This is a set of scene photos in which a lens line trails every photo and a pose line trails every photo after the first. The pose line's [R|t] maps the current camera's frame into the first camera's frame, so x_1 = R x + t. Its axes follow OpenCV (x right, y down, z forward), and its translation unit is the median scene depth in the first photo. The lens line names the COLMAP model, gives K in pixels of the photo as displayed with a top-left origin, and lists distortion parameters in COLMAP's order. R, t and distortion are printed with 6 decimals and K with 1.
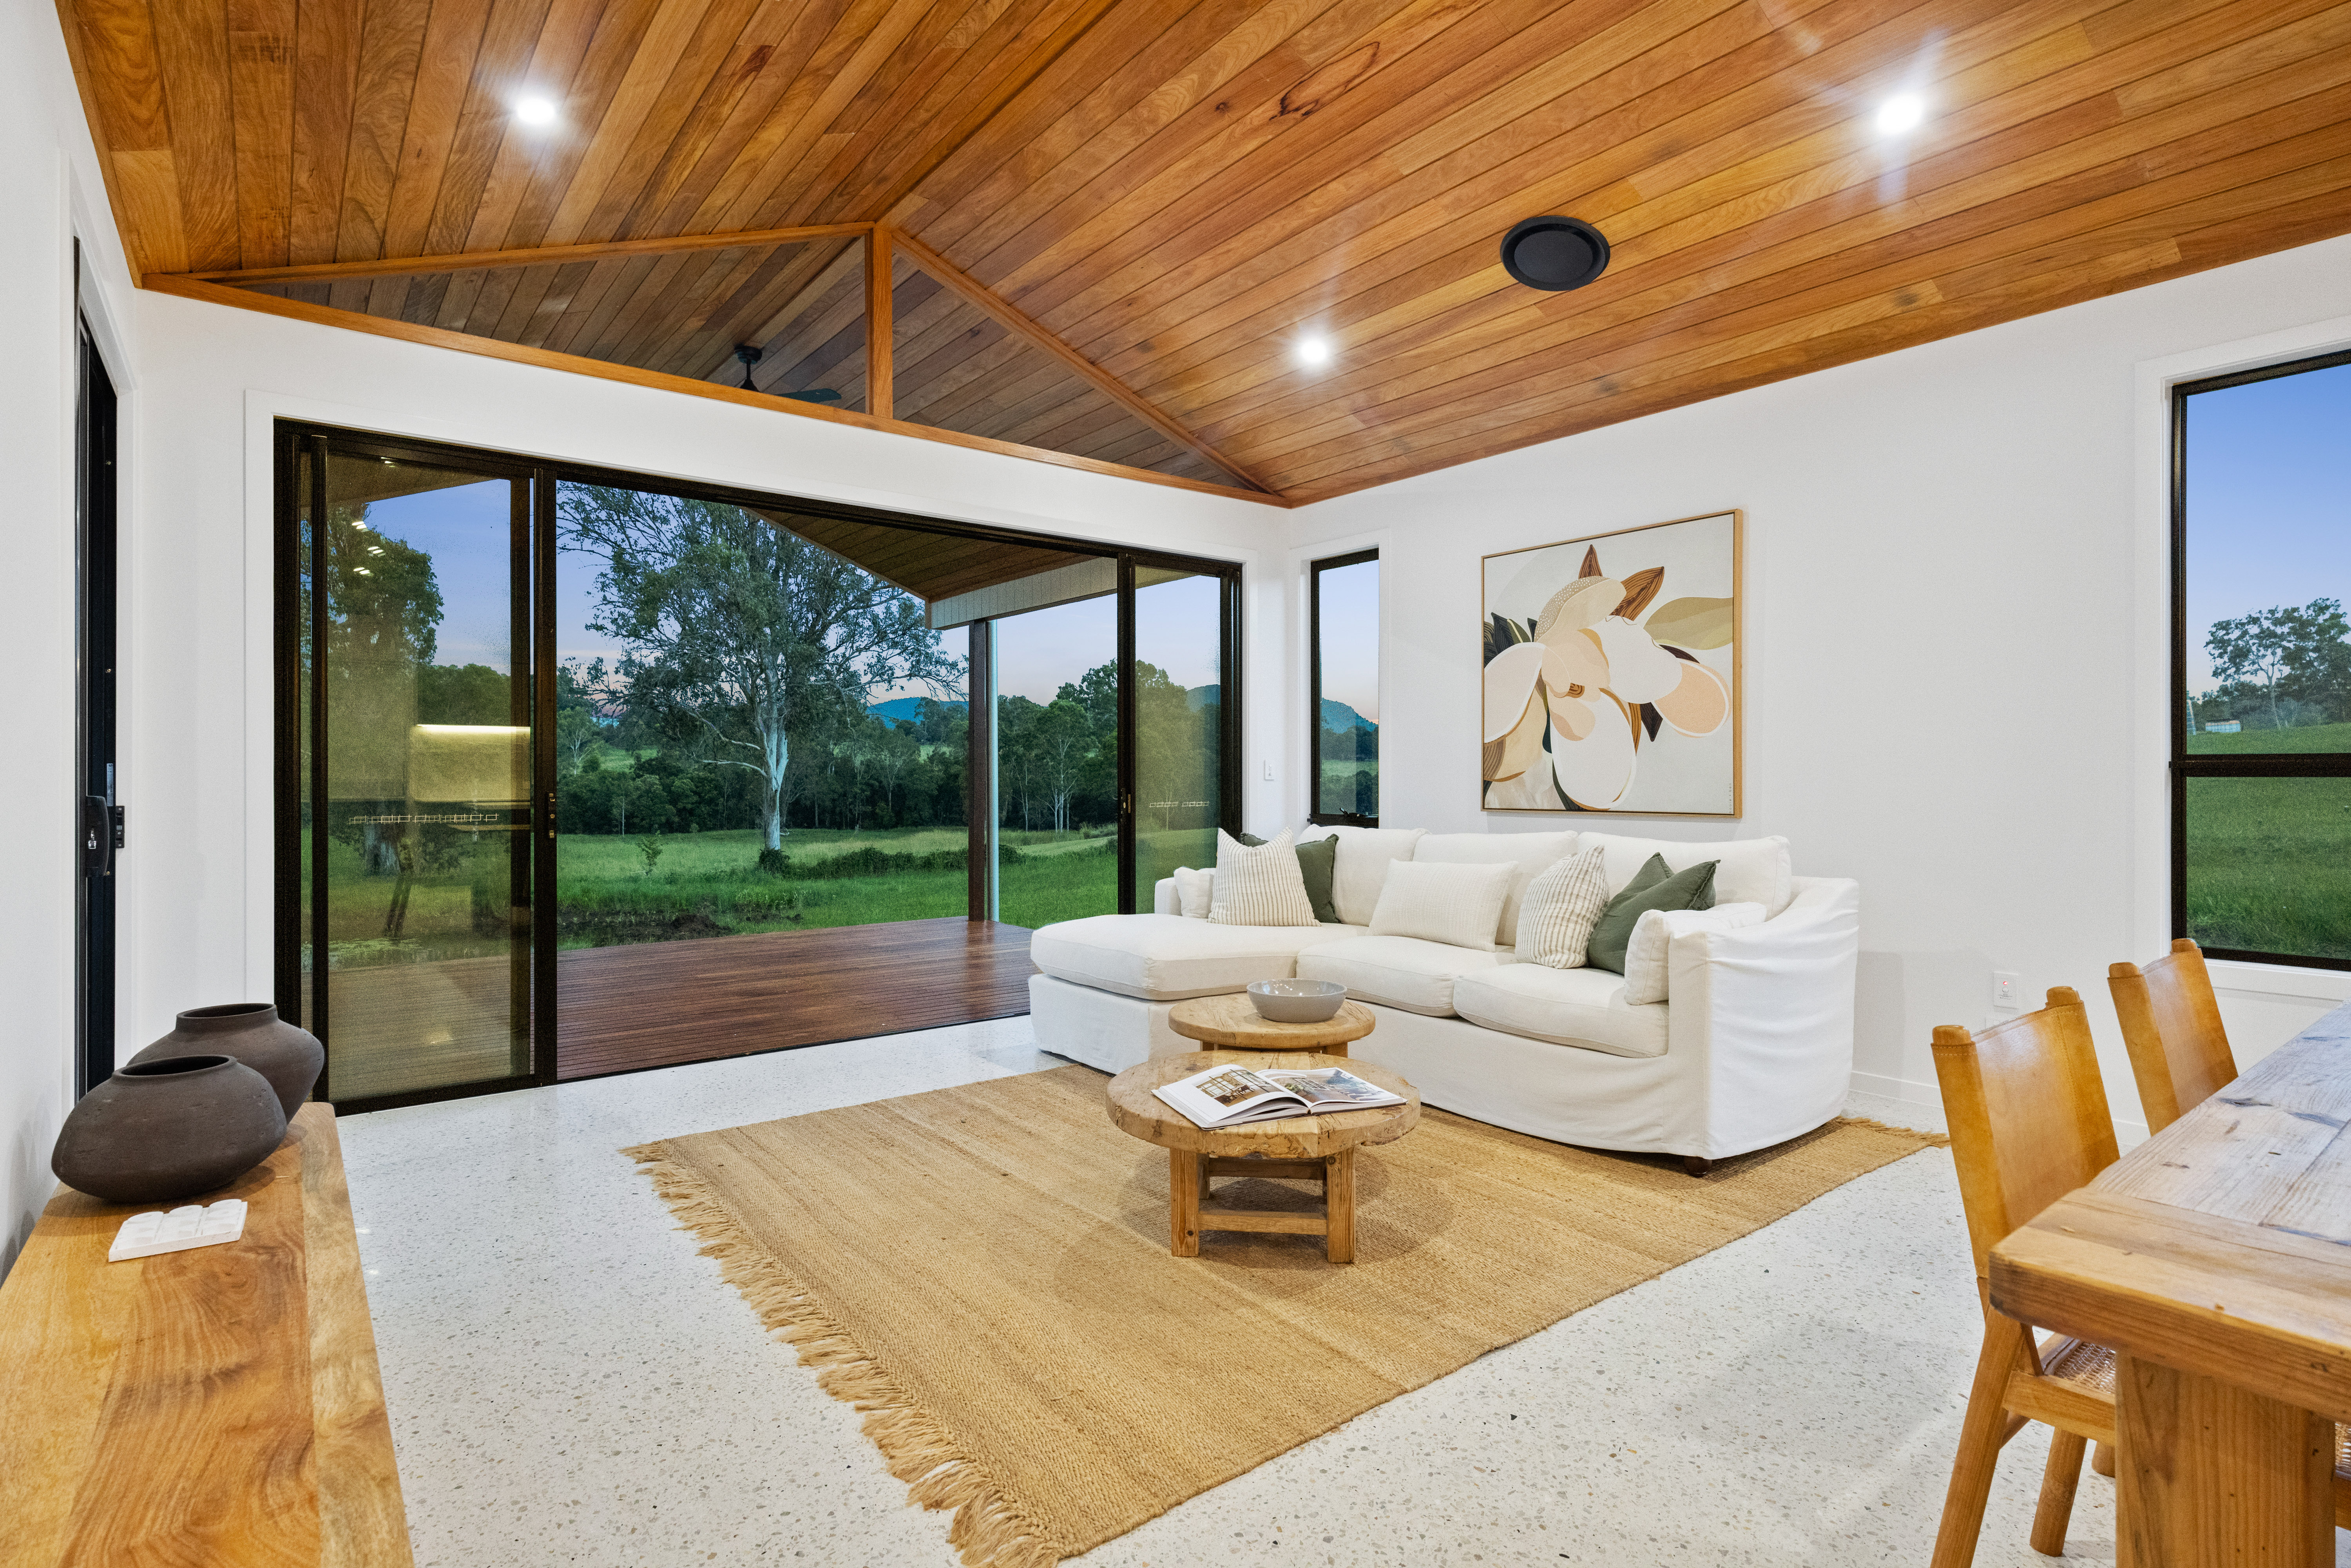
lens RADIAL K [[1159.0, 0, 1167.8], [0, 1159.0, 779.0], [0, 0, 1]] dist [0.001442, -0.000037]
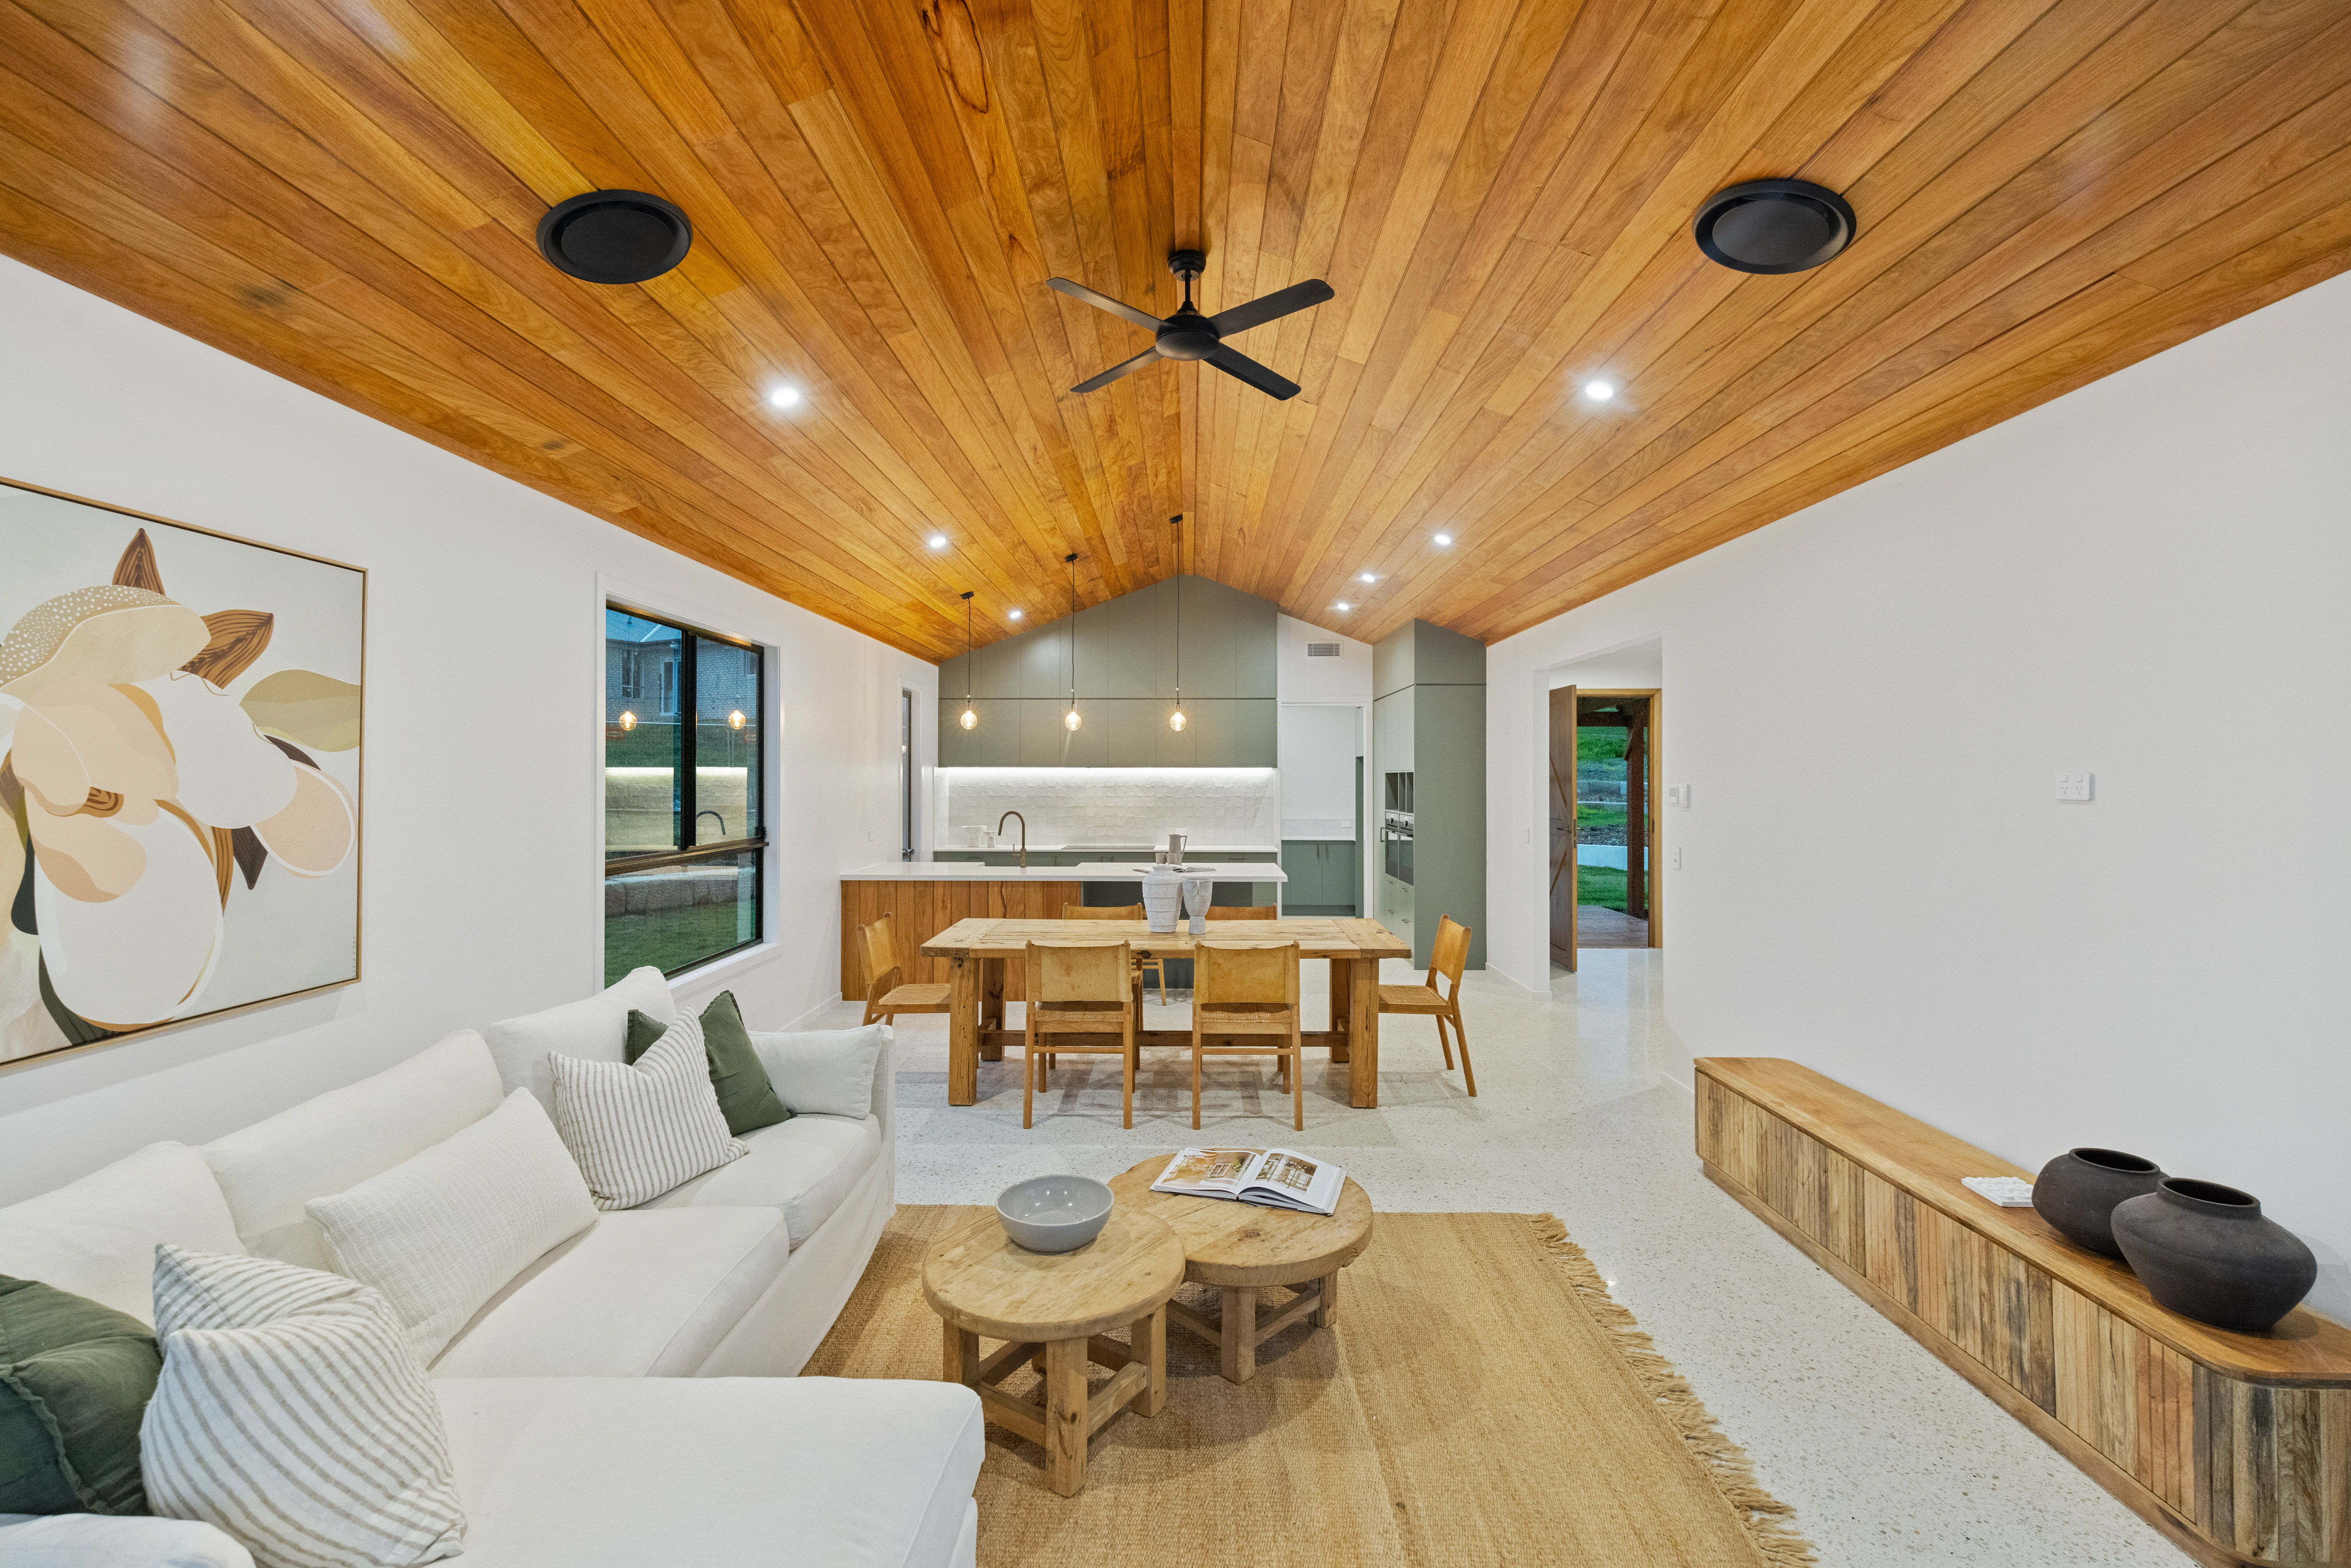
lens RADIAL K [[1004.0, 0, 1168.5], [0, 1004.0, 773.9], [0, 0, 1]] dist [-0.000570, -0.000368]
pose [[-0.776849, 0.003323, 0.629678, -0.299461], [0.001087, 0.999992, -0.003937, -0.090985], [-0.629686, -0.002374, -0.776846, 1.101390]]
